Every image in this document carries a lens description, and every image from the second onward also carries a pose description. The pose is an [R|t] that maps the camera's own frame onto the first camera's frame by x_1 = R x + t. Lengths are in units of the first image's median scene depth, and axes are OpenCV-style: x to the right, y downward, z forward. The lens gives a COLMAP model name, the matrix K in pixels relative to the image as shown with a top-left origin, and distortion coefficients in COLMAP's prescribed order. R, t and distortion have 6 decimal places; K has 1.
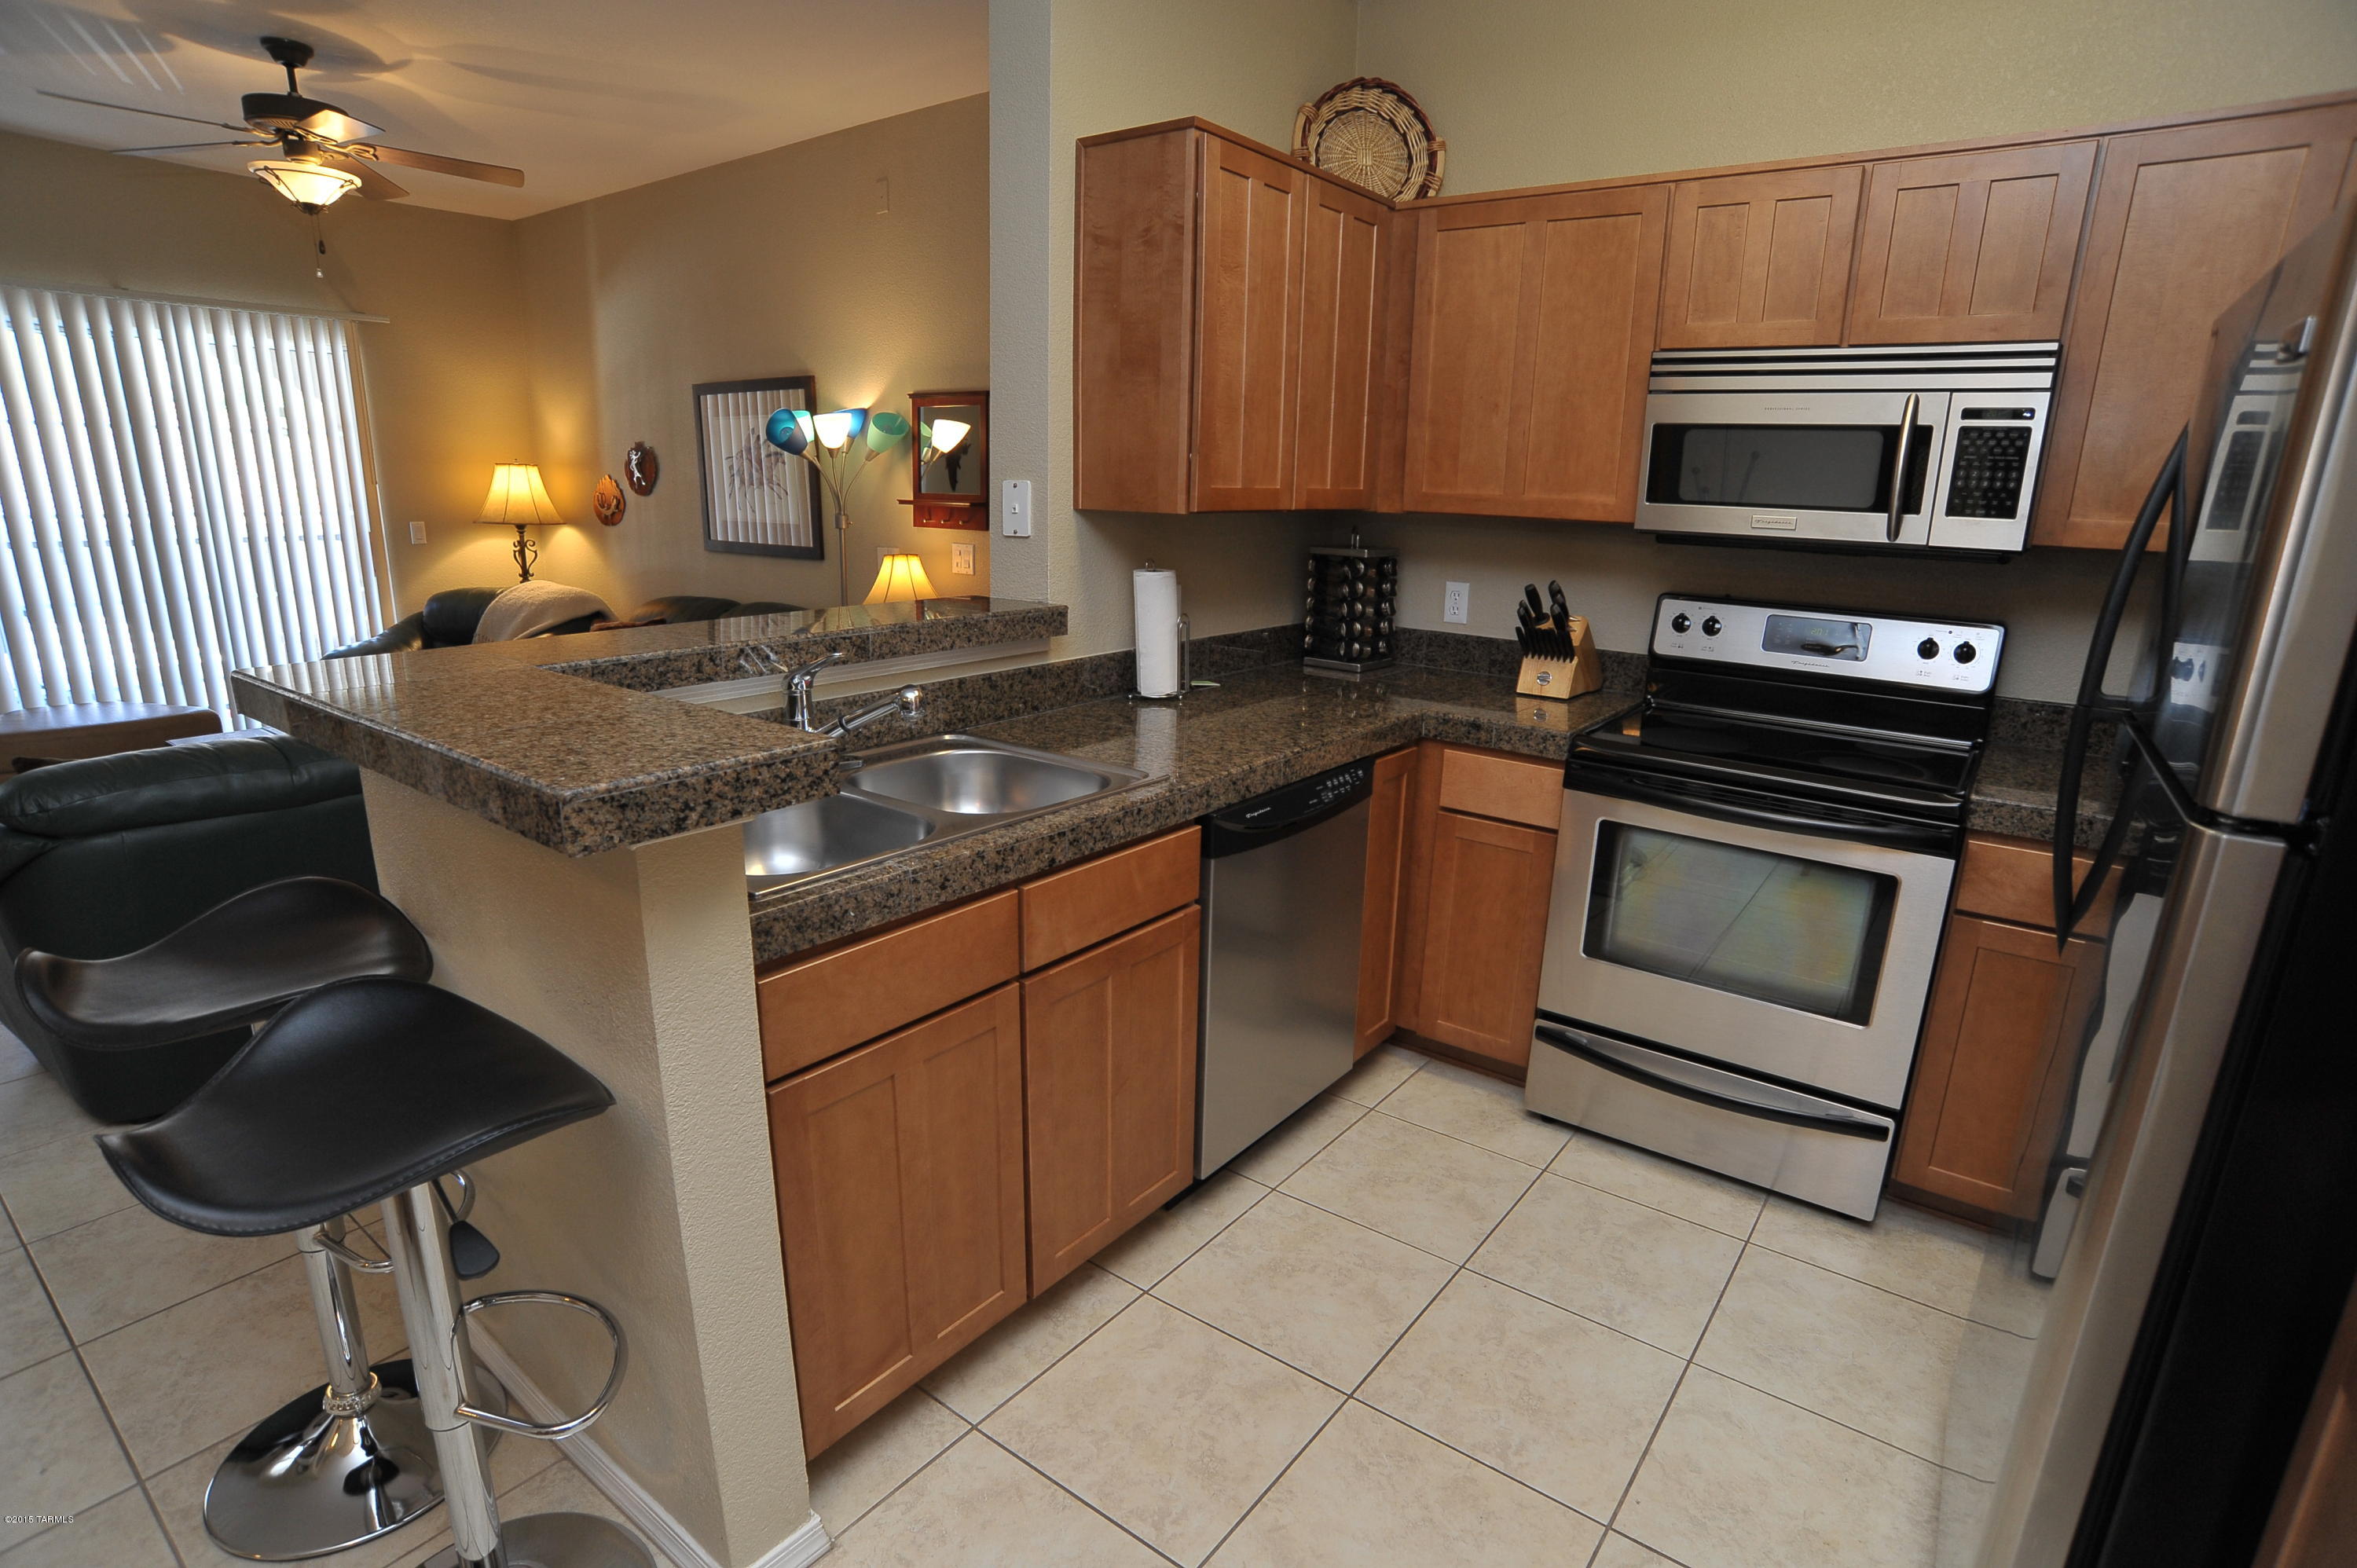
lens RADIAL K [[1191.2, 0, 1184.5], [0, 1191.2, 796.0], [0, 0, 1]] dist [-0.104570, 0.050372]
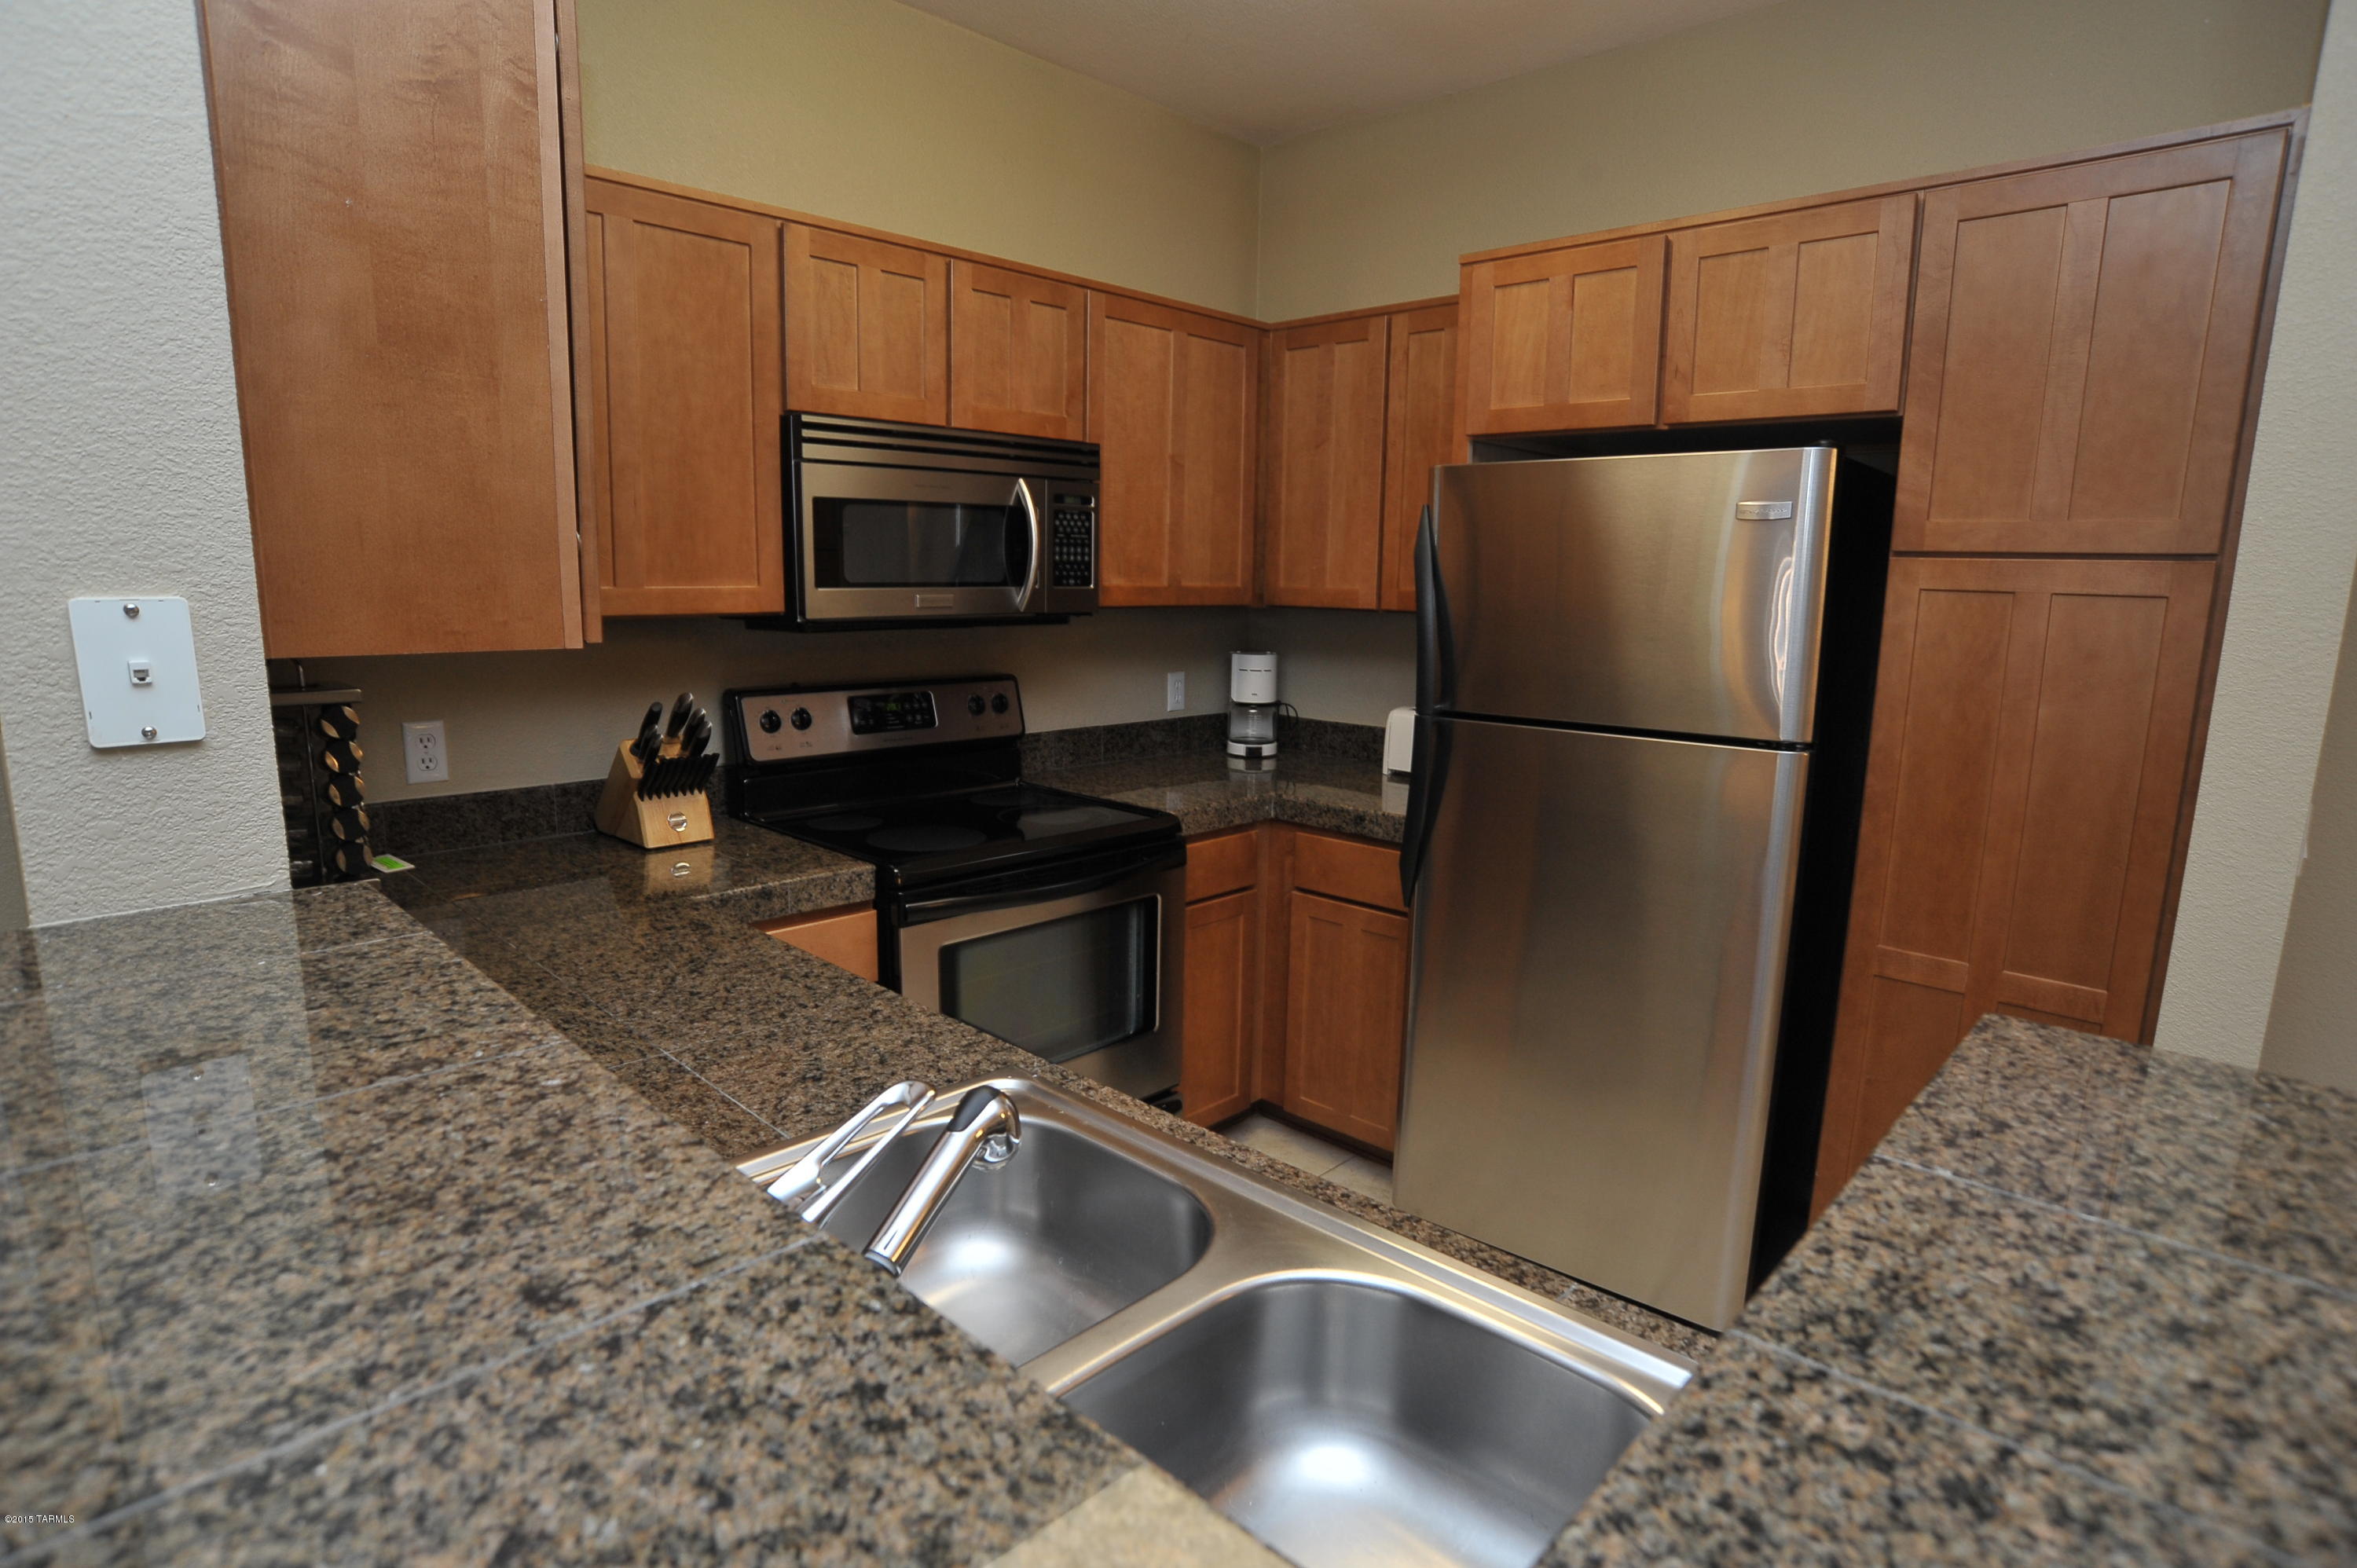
lens RADIAL K [[1220.1, 0, 1189.3], [0, 1220.1, 792.5], [0, 0, 1]] dist [-0.102157, 0.054431]
pose [[0.114663, -0.197025, 0.973670, -0.452975], [0.246014, 0.955236, 0.164323, -0.180421], [-0.962460, 0.220694, 0.158001, 0.611042]]
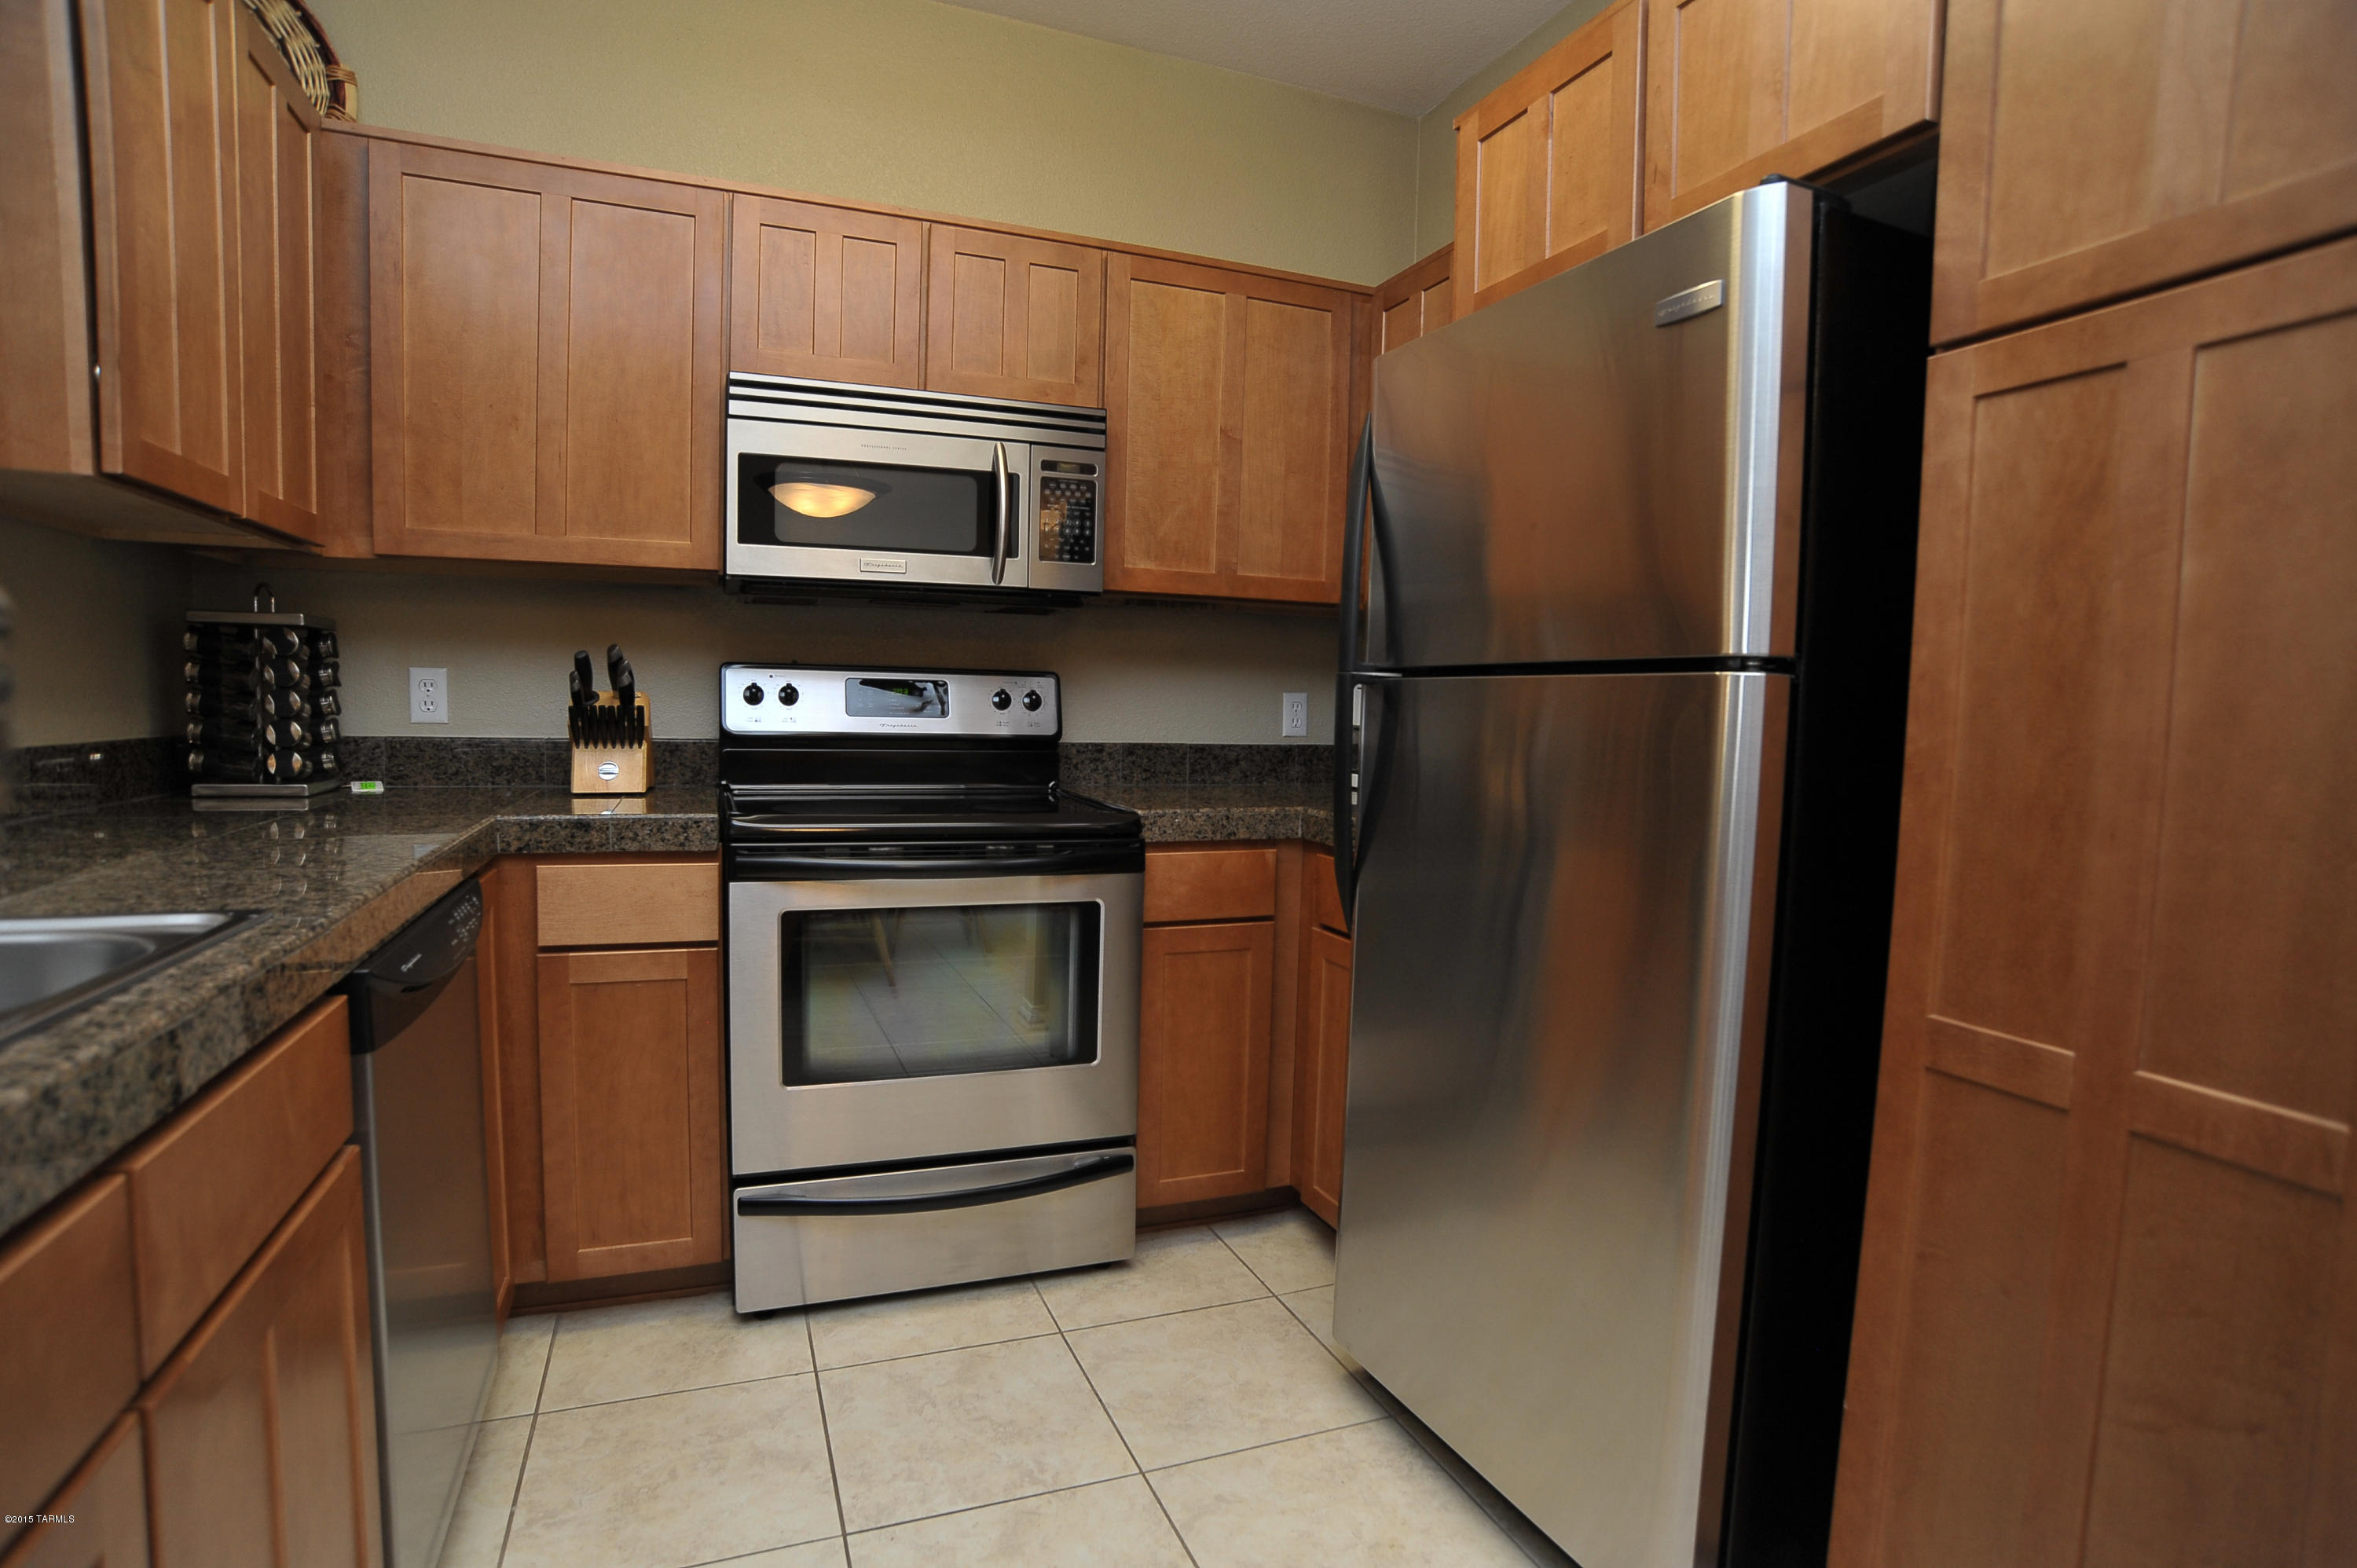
lens RADIAL K [[1191.2, 0, 1184.5], [0, 1191.2, 796.0], [0, 0, 1]] dist [-0.104570, 0.050372]
pose [[0.515768, -0.080001, 0.852985, -0.175495], [0.212640, 0.976430, -0.036996, 0.029046], [-0.829921, 0.200460, 0.520623, 0.312296]]
